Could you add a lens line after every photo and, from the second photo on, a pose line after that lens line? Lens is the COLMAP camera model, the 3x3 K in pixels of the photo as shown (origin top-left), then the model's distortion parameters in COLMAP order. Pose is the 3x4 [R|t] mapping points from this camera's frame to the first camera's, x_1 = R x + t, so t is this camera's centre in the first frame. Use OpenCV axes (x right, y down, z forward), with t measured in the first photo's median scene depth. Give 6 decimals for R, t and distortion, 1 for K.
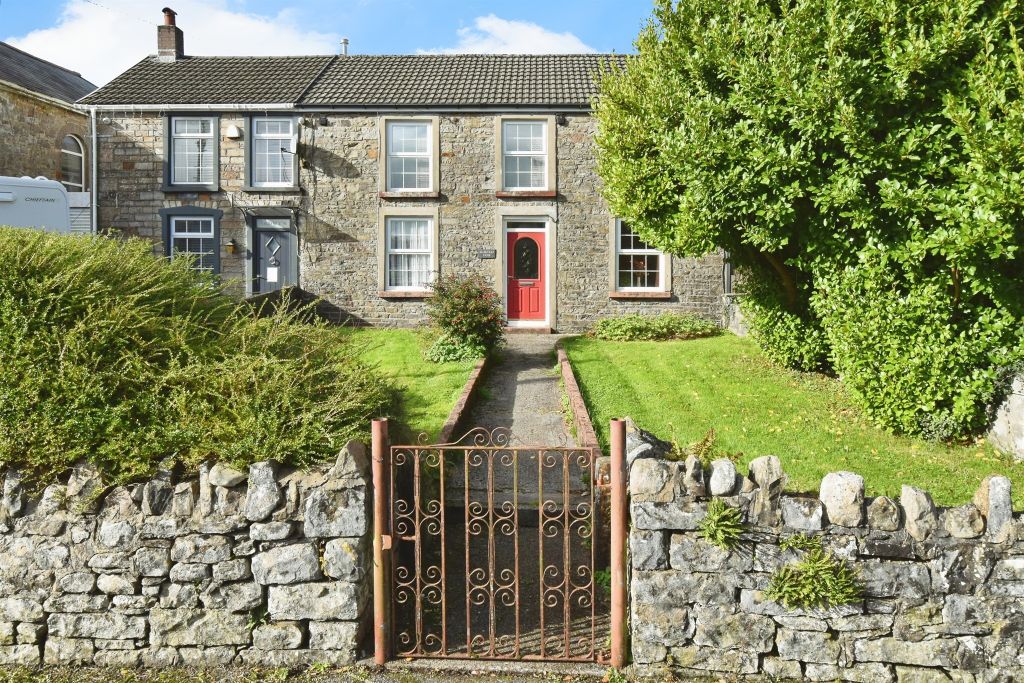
lens RADIAL K [[759.1, 0, 514.0], [0, 759.1, 279.8], [0, 0, 1]] dist [-0.002724, -0.002149]
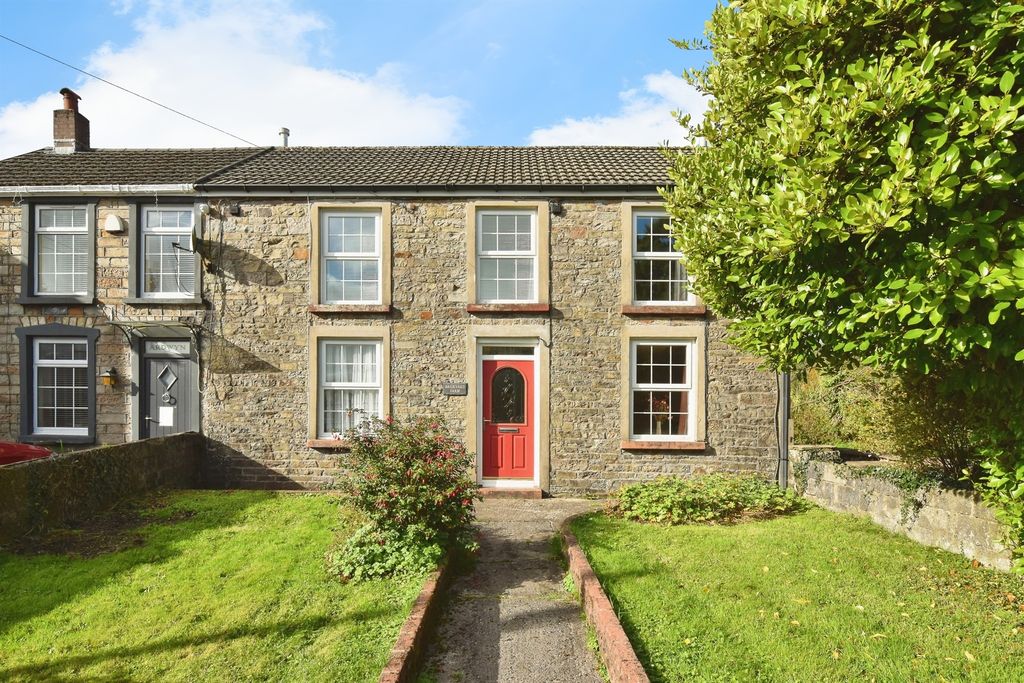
lens RADIAL K [[933.8, 0, 440.8], [0, 933.8, 425.2], [0, 0, 1]] dist [-0.008309, -0.007284]
pose [[0.998544, 0.003747, -0.053816, -0.000554], [-0.003681, 0.999992, 0.001320, -0.000185], [0.053821, -0.001120, 0.998550, 0.102913]]
